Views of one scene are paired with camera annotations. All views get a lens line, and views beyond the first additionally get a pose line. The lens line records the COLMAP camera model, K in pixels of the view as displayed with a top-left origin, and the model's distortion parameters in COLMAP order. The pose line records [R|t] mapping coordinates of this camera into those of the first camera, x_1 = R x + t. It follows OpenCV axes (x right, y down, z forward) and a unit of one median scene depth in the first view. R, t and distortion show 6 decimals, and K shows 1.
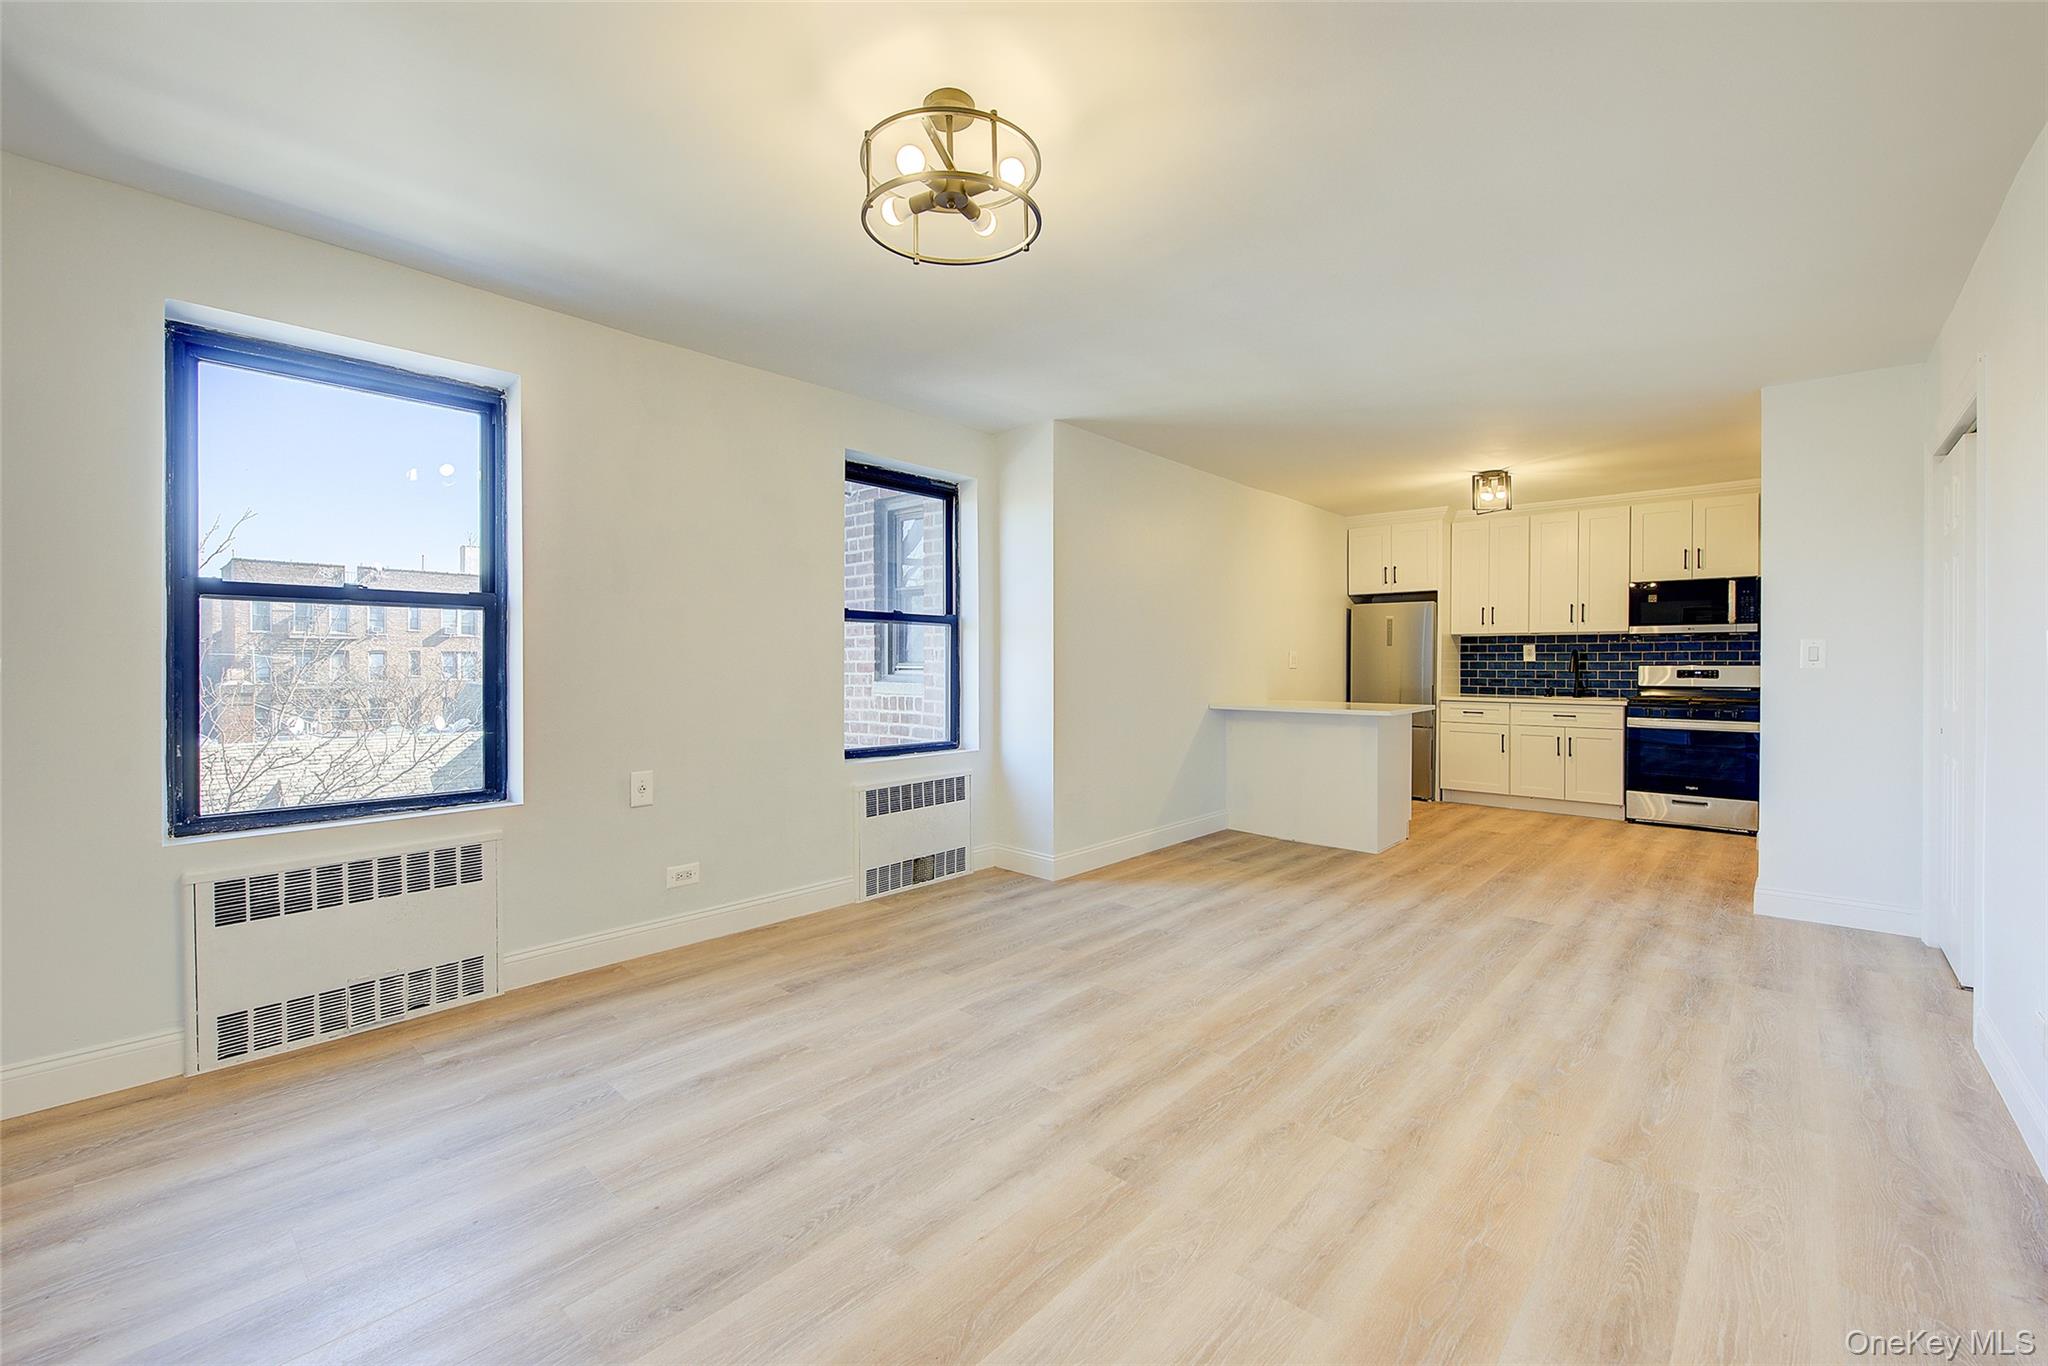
lens RADIAL K [[837.5, 0, 1026.4], [0, 837.5, 668.3], [0, 0, 1]] dist [-0.000236, -0.000984]
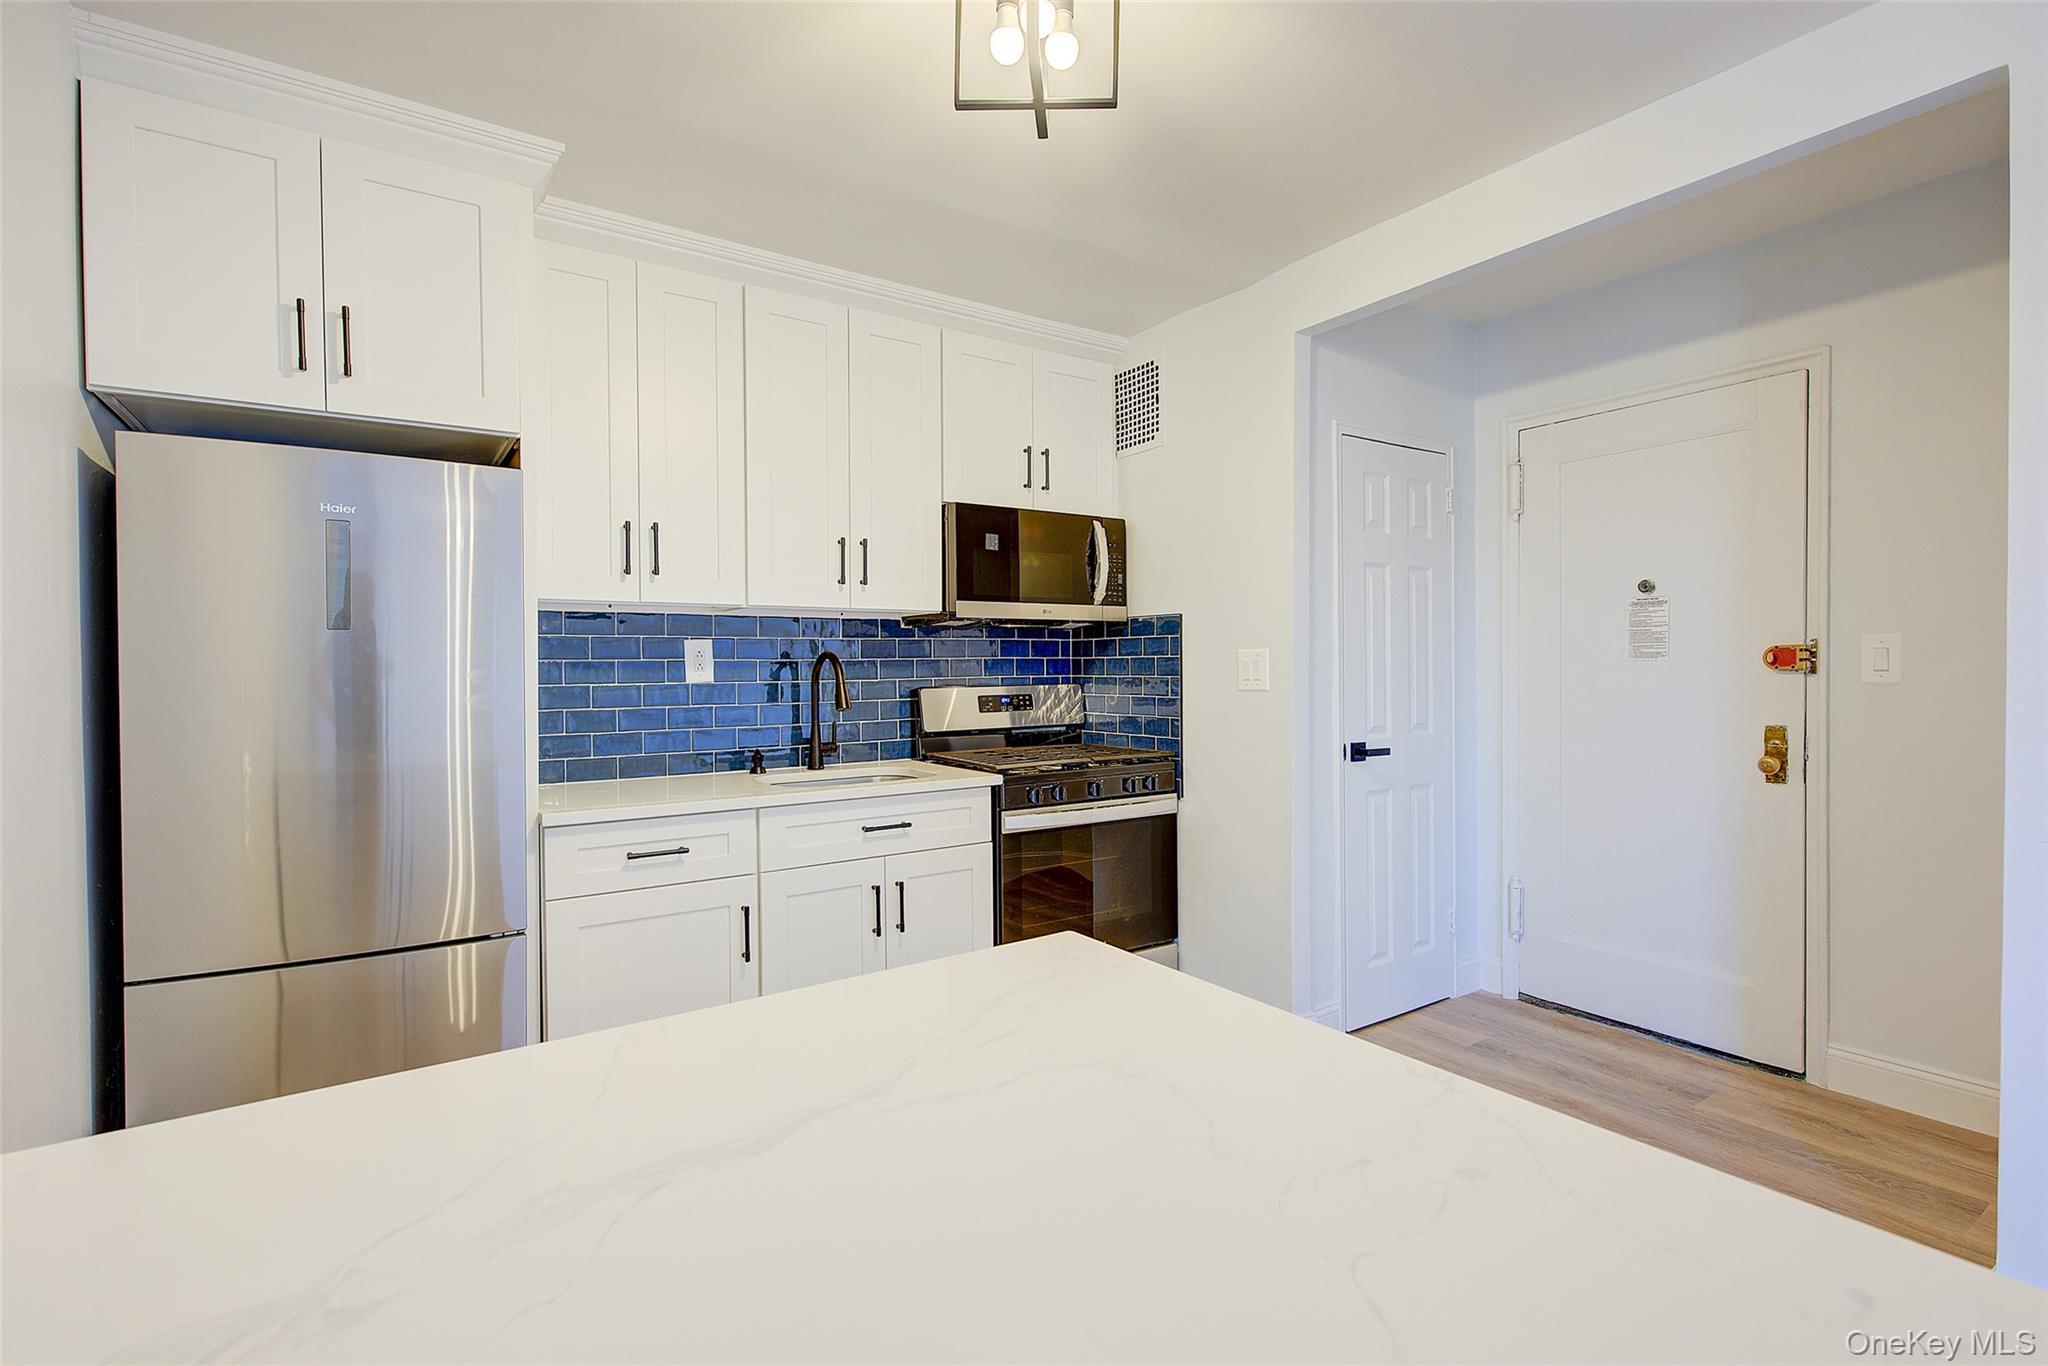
lens RADIAL K [[956.9, 0, 1035.2], [0, 956.9, 683.2], [0, 0, 1]] dist [0.000654, 0.000164]
pose [[0.238774, -0.019953, 0.970870, 0.277046], [0.017684, 0.999712, 0.016196, -0.015979], [-0.970914, 0.013301, 0.239058, 0.957264]]
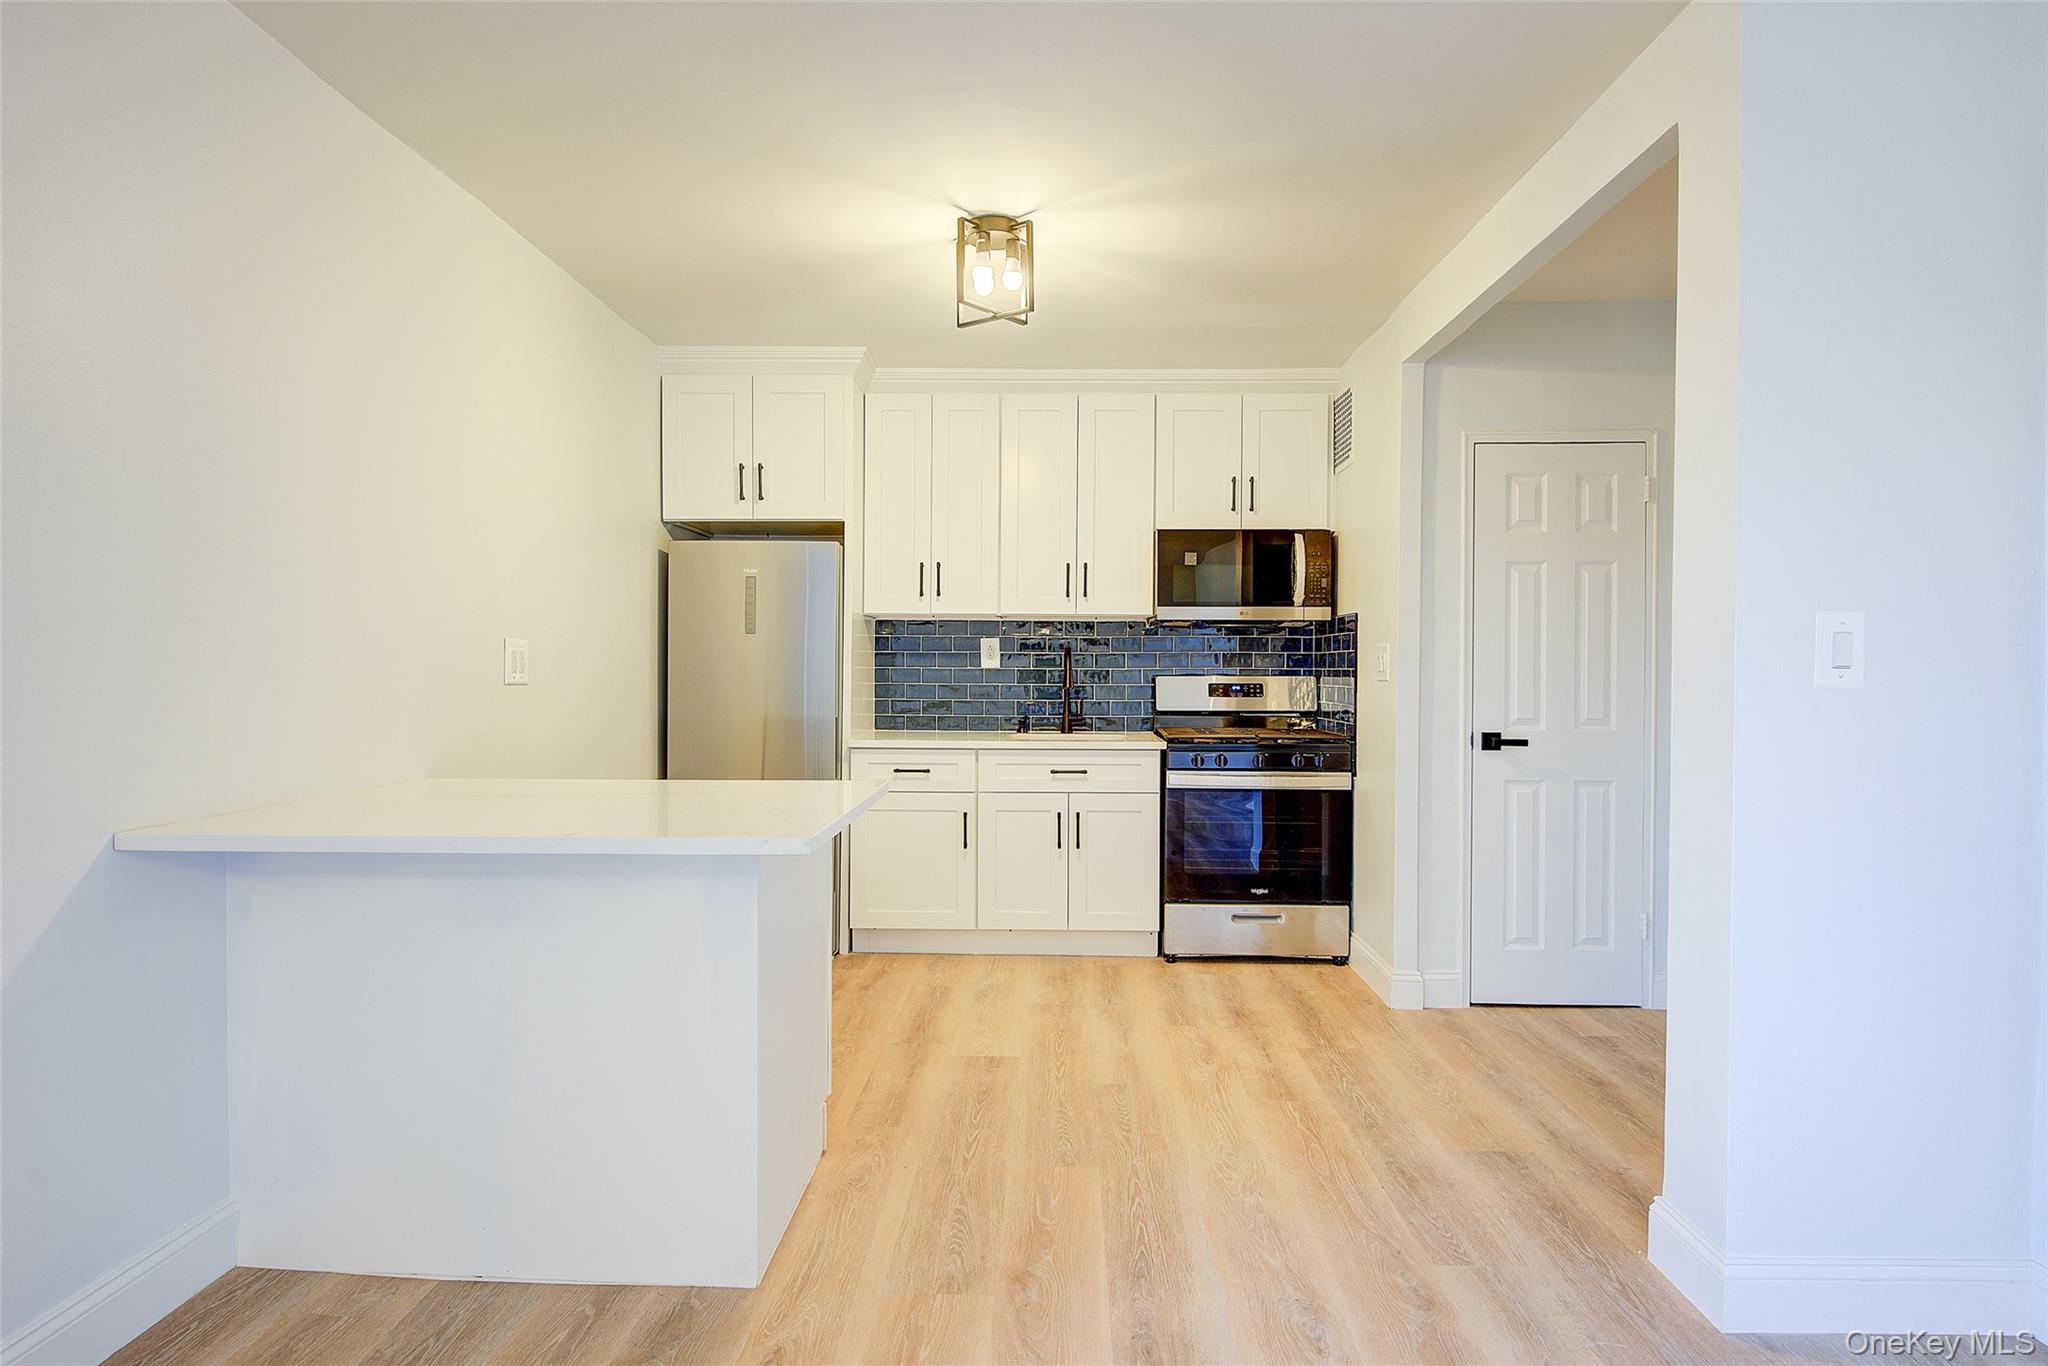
lens RADIAL K [[1040.2, 0, 1025.4], [0, 1040.2, 683.0], [0, 0, 1]] dist [-0.001115, 0.000377]
pose [[0.763064, -0.004743, 0.646306, 0.229609], [0.001283, 0.999982, 0.005824, -0.003188], [-0.646322, -0.003615, 0.763057, 0.597440]]
